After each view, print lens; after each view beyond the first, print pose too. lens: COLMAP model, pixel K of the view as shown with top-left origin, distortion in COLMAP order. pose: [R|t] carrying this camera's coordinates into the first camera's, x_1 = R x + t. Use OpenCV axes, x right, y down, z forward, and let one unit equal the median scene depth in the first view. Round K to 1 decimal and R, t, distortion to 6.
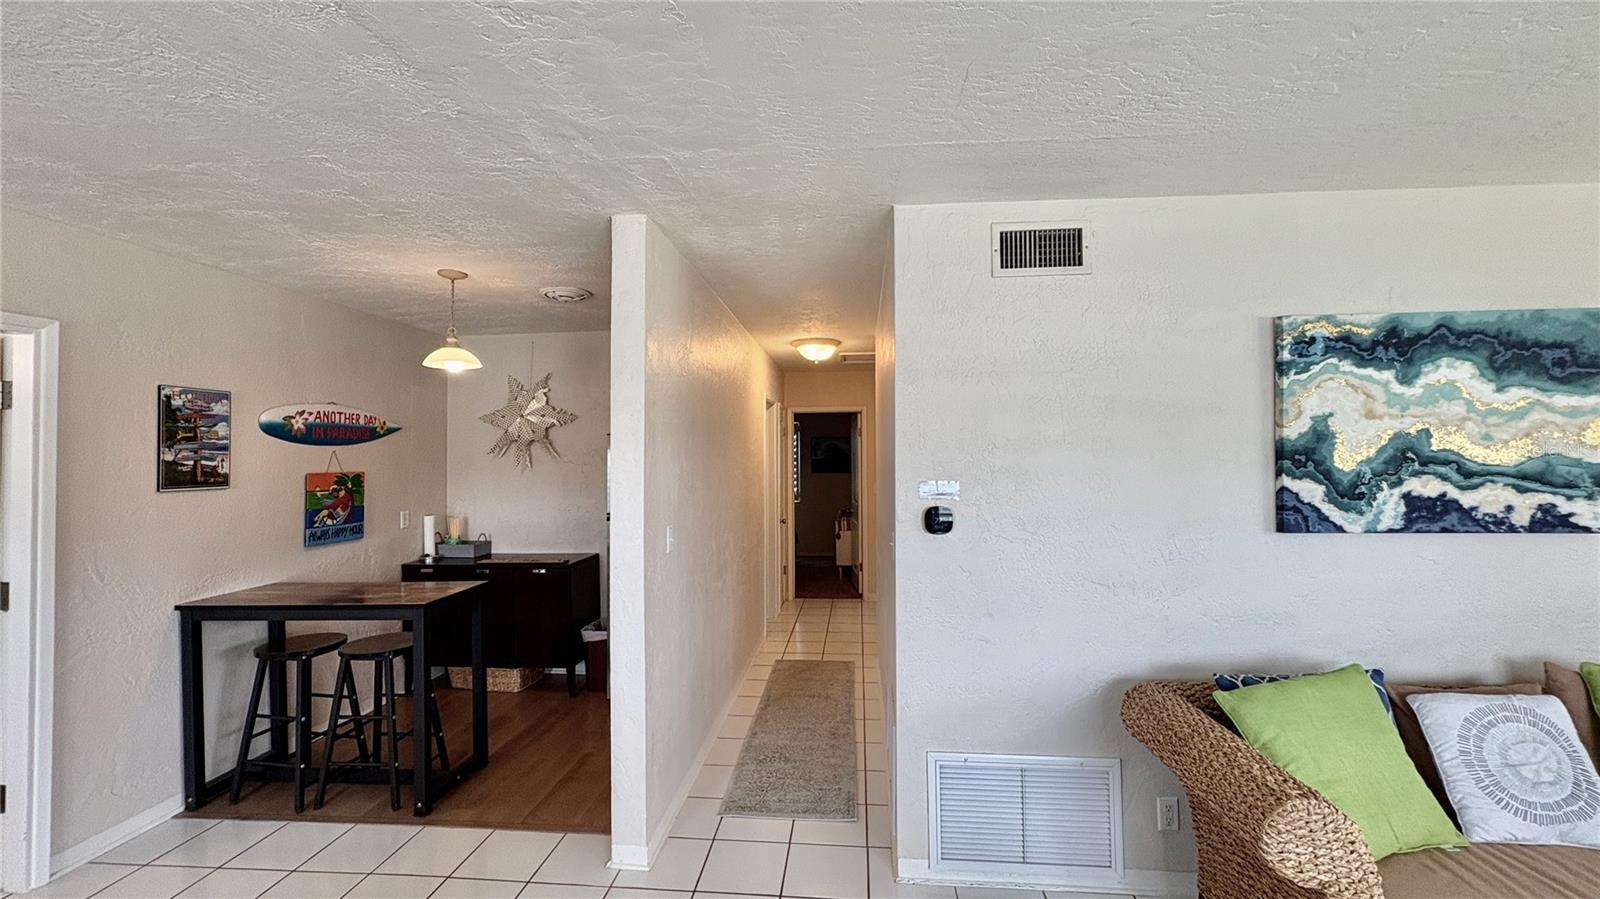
lens RADIAL K [[634.5, 0, 800.7], [0, 634.5, 452.3], [0, 0, 1]] dist [0.001657, -0.000105]
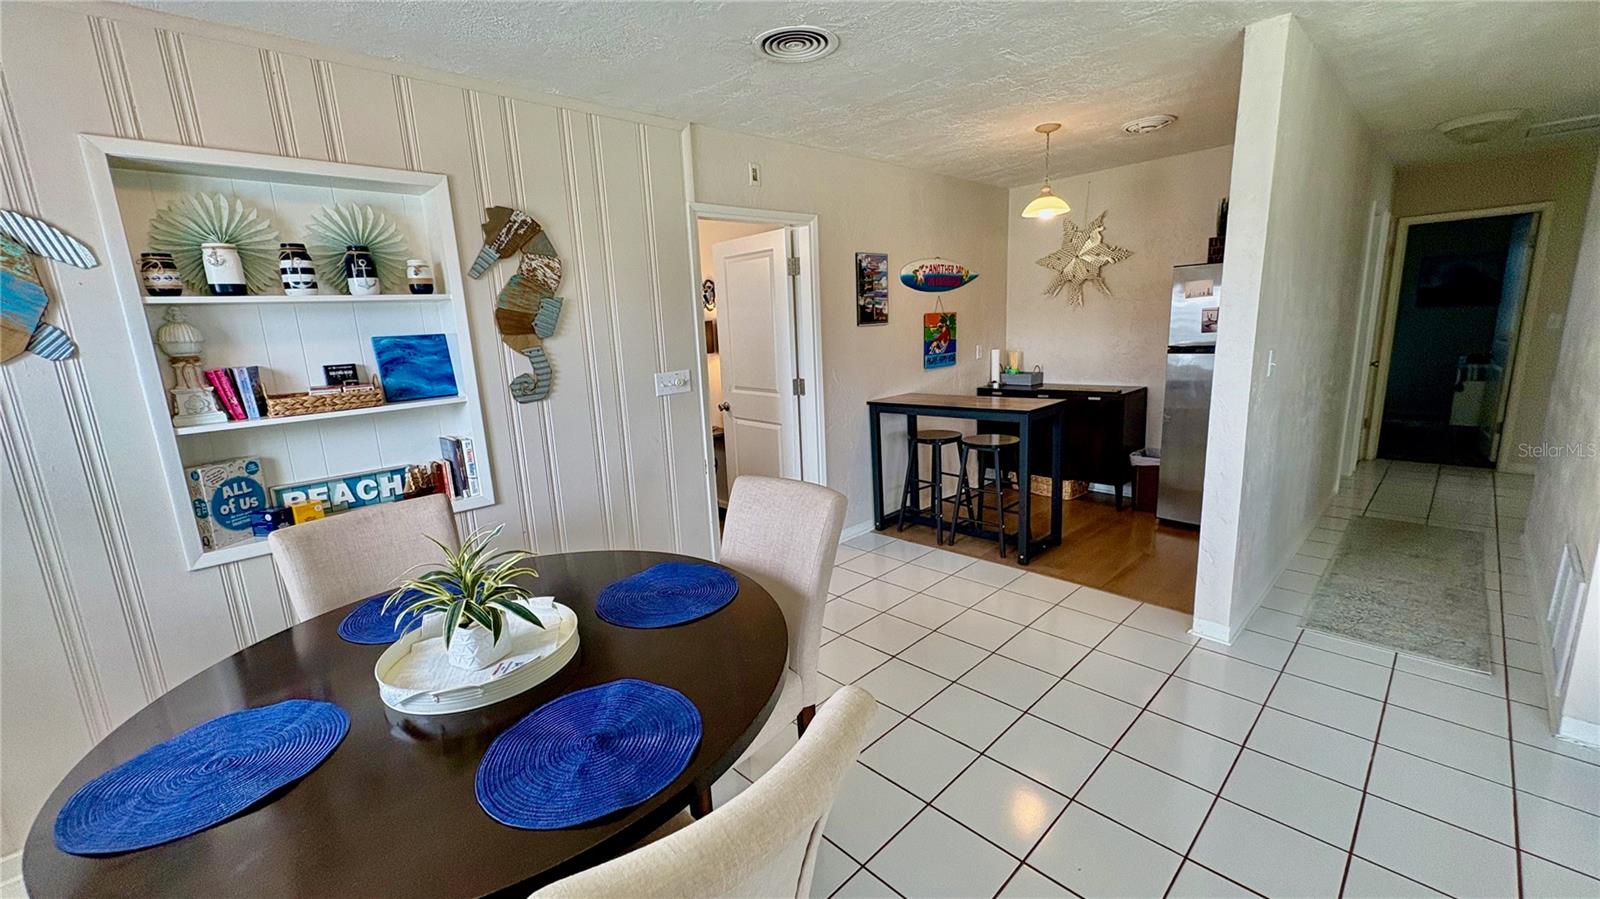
lens RADIAL K [[634.5, 0, 803.1], [0, 634.5, 448.3], [0, 0, 1]] dist [0.001657, -0.000105]
pose [[0.755933, 0.104774, -0.646211, -0.084630], [0.043328, 0.976938, 0.209082, 0.021133], [0.653214, -0.186051, 0.733960, -0.214057]]
